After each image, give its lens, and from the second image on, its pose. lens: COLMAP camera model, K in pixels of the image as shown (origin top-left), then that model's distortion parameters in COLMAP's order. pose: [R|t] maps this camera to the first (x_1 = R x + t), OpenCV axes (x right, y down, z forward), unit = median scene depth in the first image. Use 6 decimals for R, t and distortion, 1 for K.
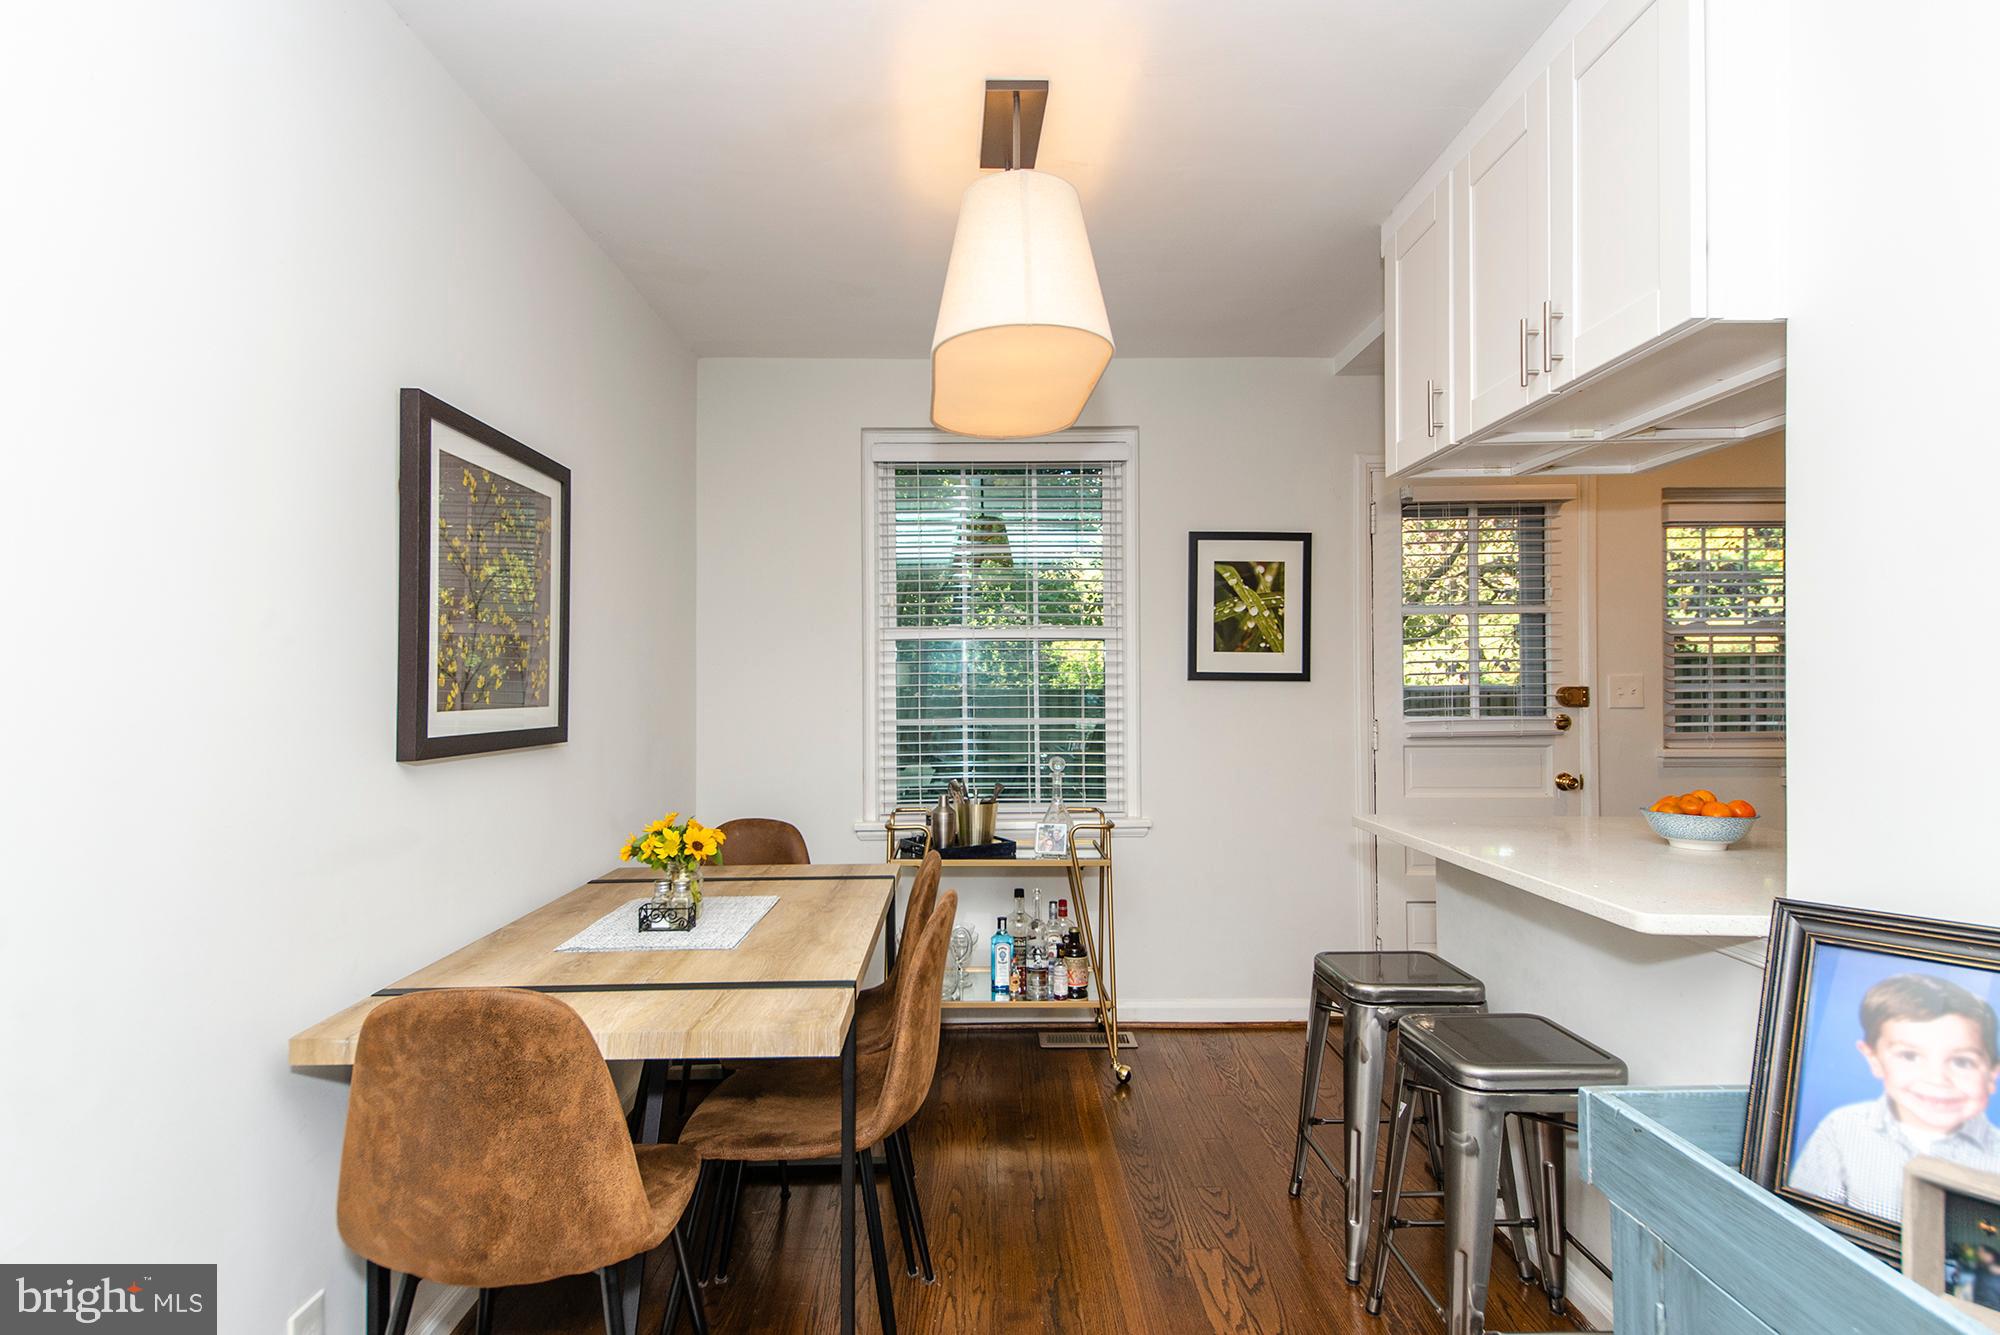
lens RADIAL K [[1011.8, 0, 969.0], [0, 1011.8, 675.2], [0, 0, 1]] dist [0.017717, -0.007613]
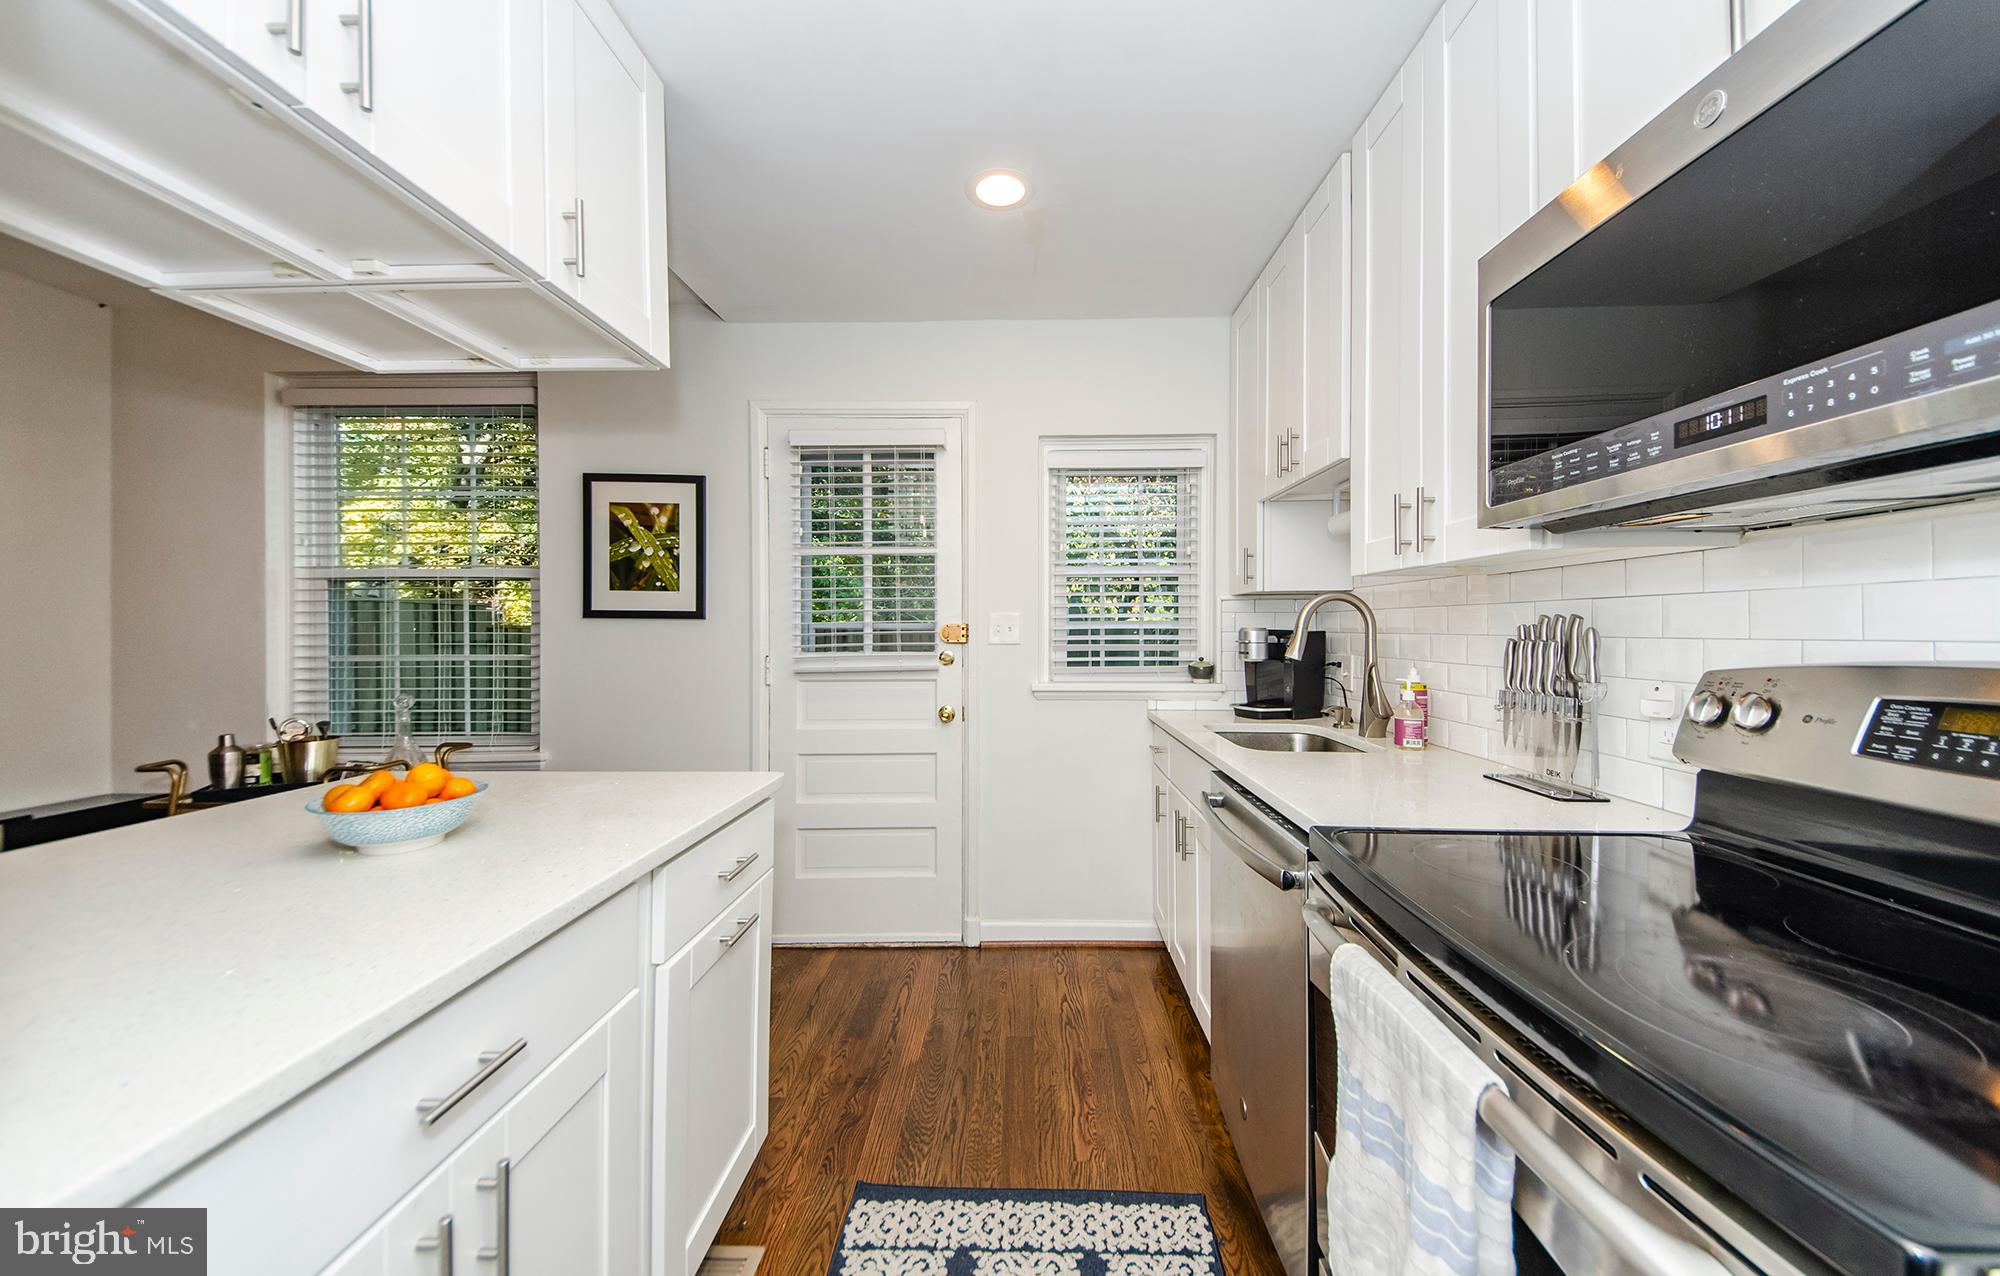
lens RADIAL K [[676.9, 0, 1007.7], [0, 676.9, 624.9], [0, 0, 1]] dist [0.012283, -0.004297]
pose [[0.999802, 0.000207, 0.019884, 0.704201], [-0.000346, 0.999976, 0.006955, 0.008076], [-0.019882, -0.006960, 0.999778, 0.332632]]
